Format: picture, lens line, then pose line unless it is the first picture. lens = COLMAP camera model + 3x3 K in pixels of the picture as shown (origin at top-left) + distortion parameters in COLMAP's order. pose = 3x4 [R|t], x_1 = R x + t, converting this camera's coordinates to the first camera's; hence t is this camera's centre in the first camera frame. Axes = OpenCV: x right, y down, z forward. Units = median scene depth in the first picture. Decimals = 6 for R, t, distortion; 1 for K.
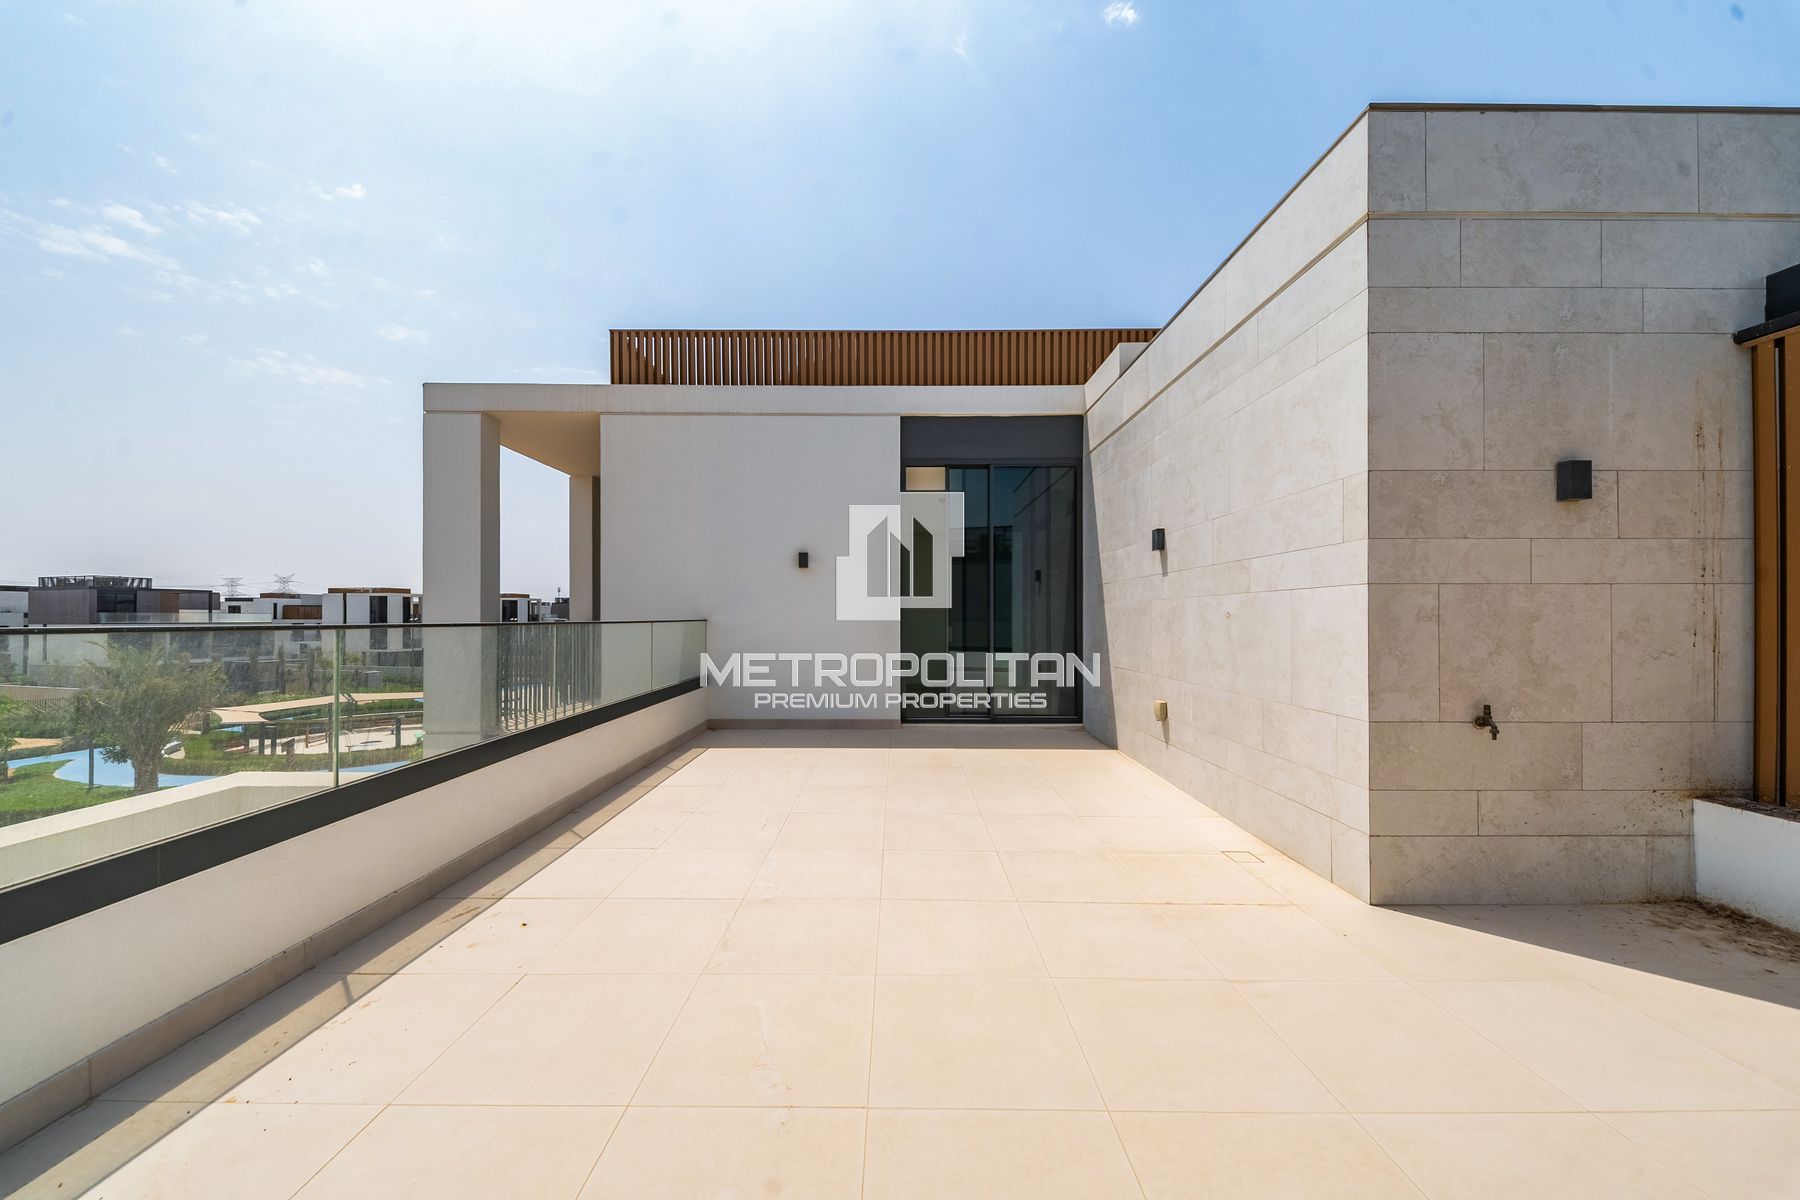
lens RADIAL K [[659.5, 0, 899.8], [0, 659.5, 614.2], [0, 0, 1]] dist [-0.000880, -0.000228]
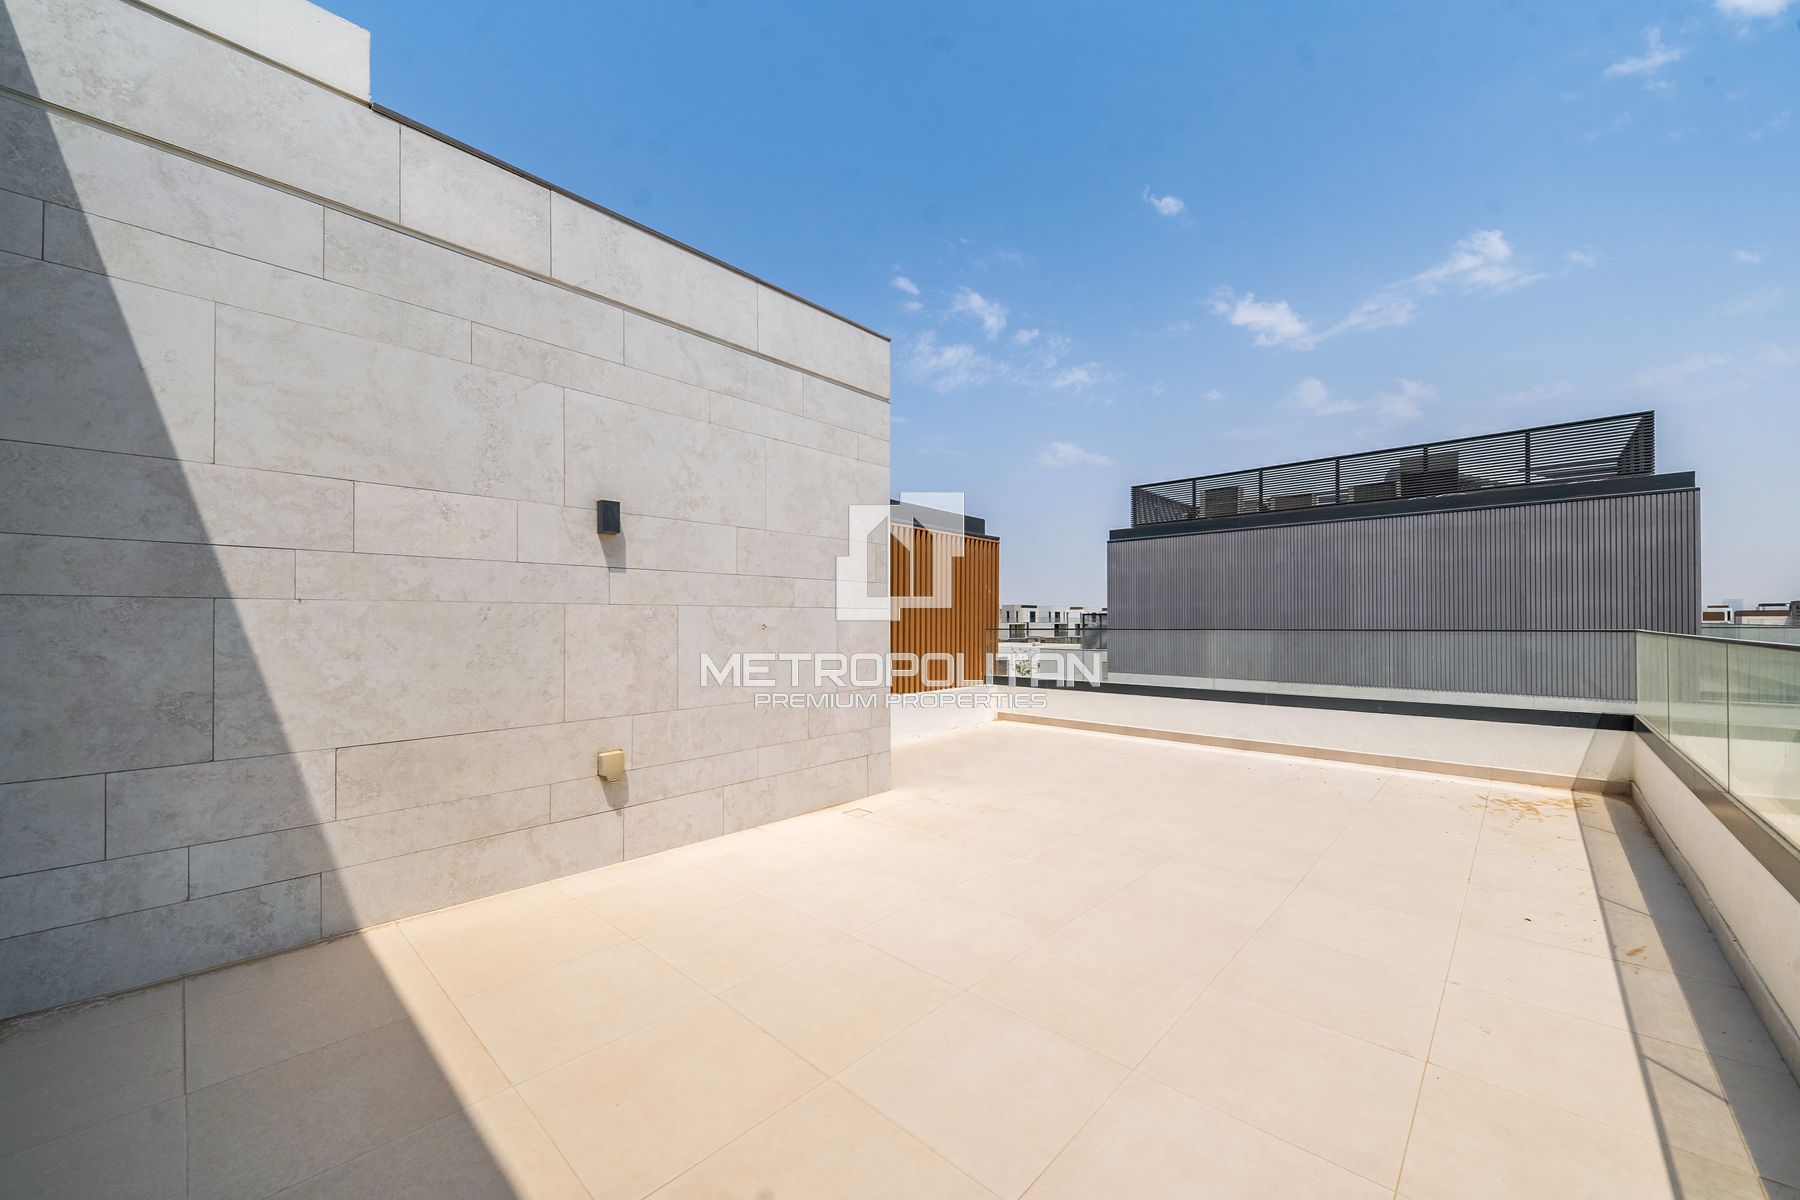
lens RADIAL K [[659.5, 0, 894.1], [0, 659.5, 613.1], [0, 0, 1]] dist [-0.000880, -0.000228]
pose [[-0.719220, 0.010305, 0.694706, -0.414930], [-0.003559, 0.999822, -0.018516, -0.002125], [-0.694773, -0.015790, -0.719056, 1.784890]]
